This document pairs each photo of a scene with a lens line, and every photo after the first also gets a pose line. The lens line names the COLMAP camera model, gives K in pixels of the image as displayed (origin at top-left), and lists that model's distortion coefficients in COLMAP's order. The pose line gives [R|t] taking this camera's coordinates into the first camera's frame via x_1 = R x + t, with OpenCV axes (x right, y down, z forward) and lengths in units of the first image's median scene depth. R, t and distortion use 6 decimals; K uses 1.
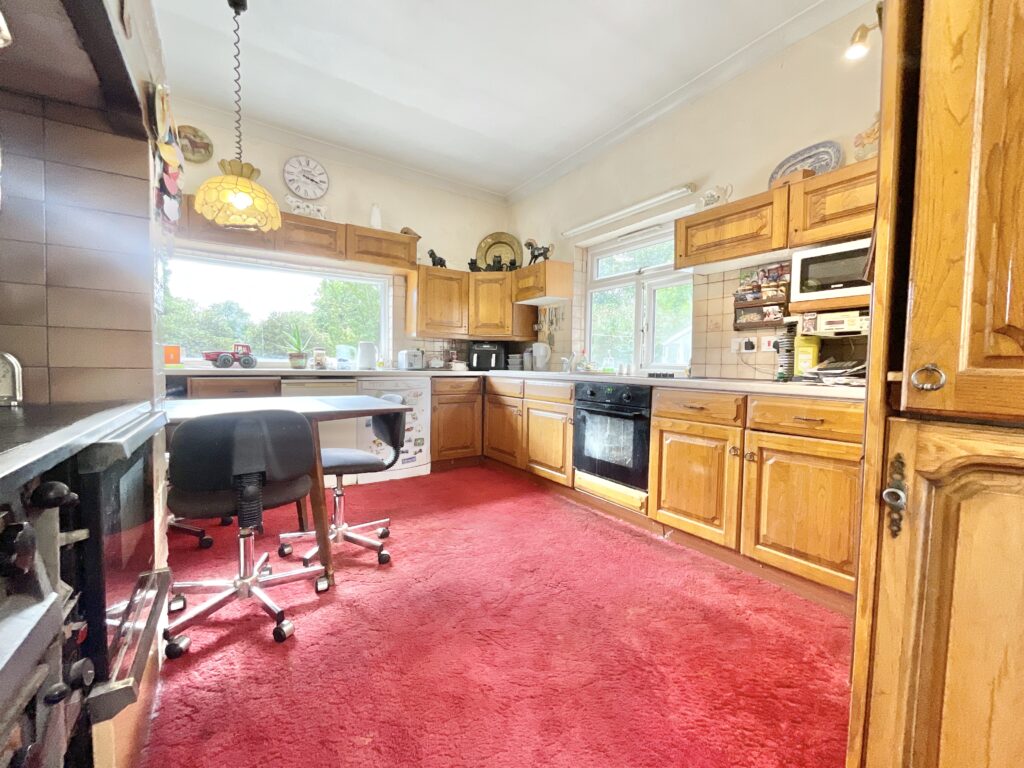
lens RADIAL K [[417.1, 0, 510.4], [0, 417.1, 384.3], [0, 0, 1]] dist [0.004499, -0.000797]
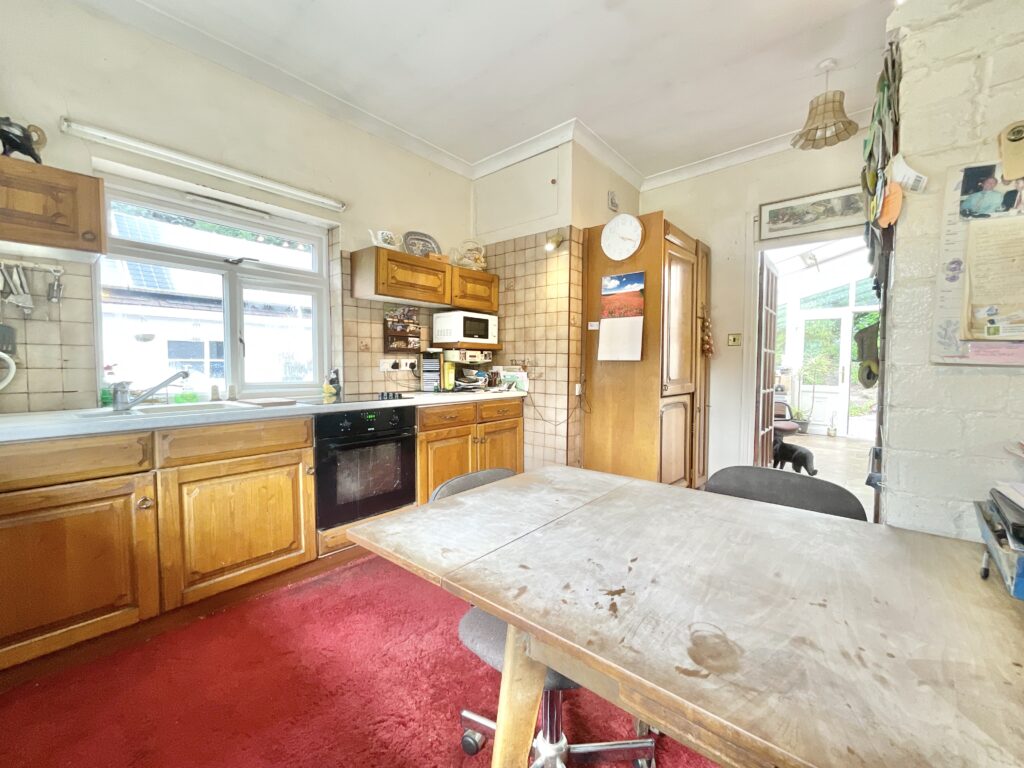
lens RADIAL K [[417.1, 0, 513.9], [0, 417.1, 384.6], [0, 0, 1]] dist [0.004499, -0.000797]
pose [[-0.259960, -0.061619, 0.963651, -0.762004], [0.039356, 0.996457, 0.074334, -0.119091], [-0.964817, 0.057249, -0.256614, 1.007793]]
